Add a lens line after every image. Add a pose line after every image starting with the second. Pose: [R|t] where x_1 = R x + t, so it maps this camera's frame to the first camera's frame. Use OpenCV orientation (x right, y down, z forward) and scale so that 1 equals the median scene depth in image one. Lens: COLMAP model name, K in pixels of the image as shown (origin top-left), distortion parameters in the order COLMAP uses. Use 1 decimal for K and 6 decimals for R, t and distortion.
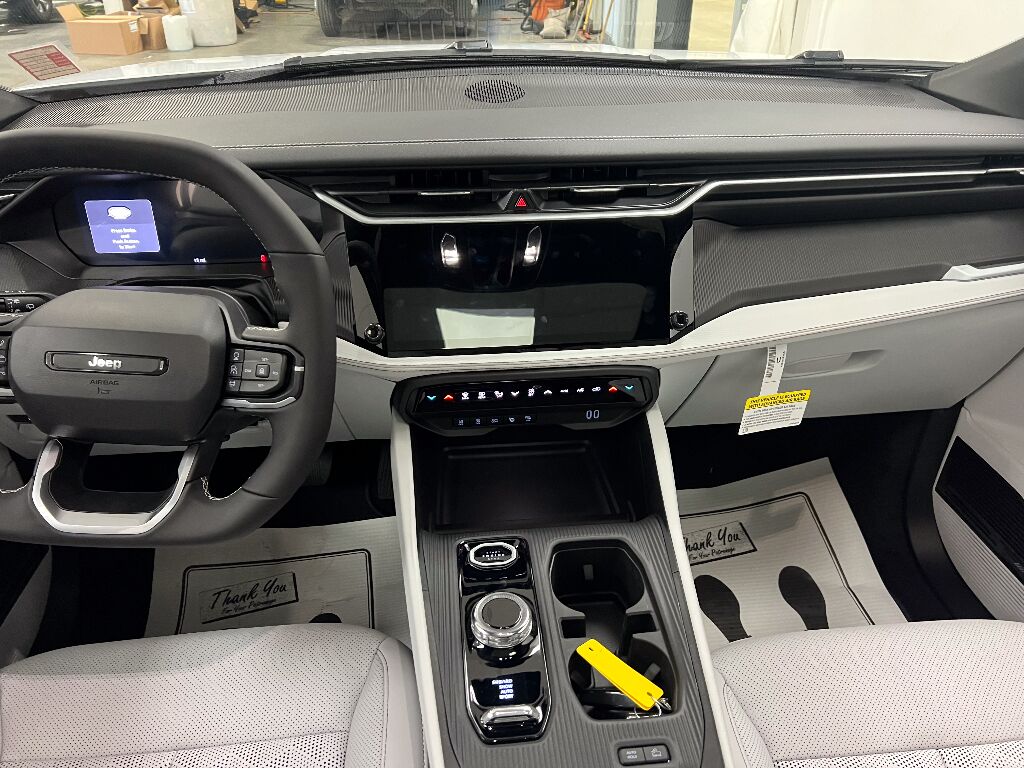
lens RADIAL K [[780.0, 0, 512.0], [0, 780.0, 384.0], [0, 0, 1]] dist [0.057481, -0.077991]
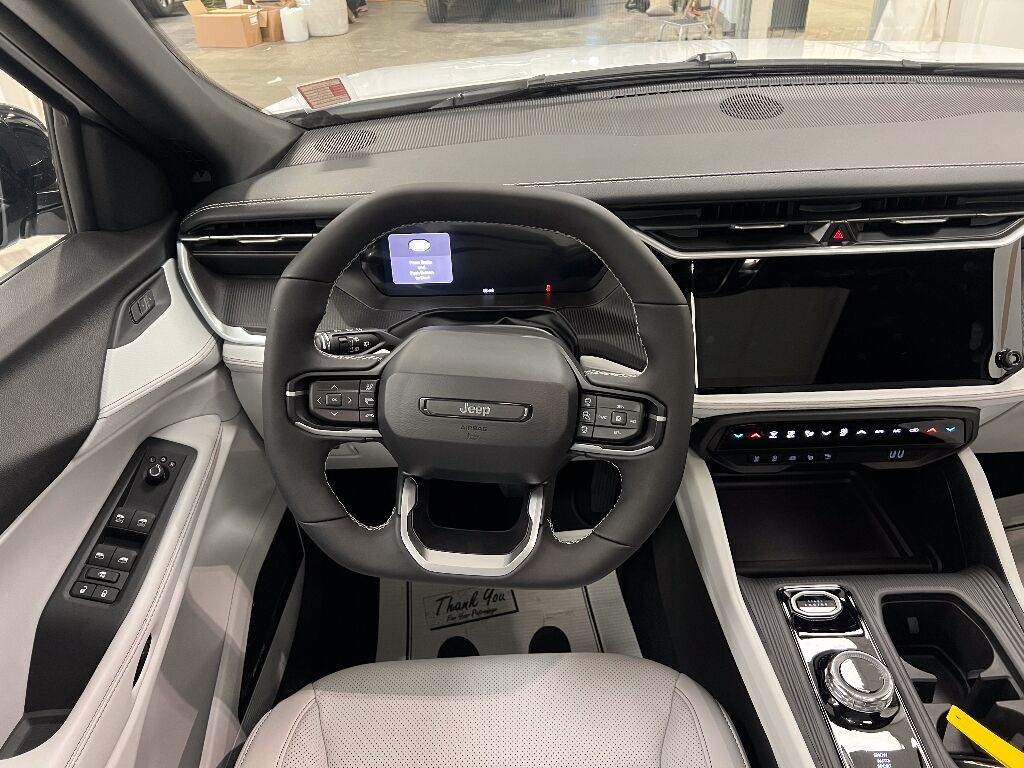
lens RADIAL K [[782.2, 0, 512.5], [0, 782.2, 375.7], [0, 0, 1]] dist [0.050164, -0.049336]
pose [[0.993590, 0.016625, -0.111818, -0.272257], [-0.015249, 0.999797, 0.013151, -0.065567], [0.112014, -0.011362, 0.993642, -0.008255]]
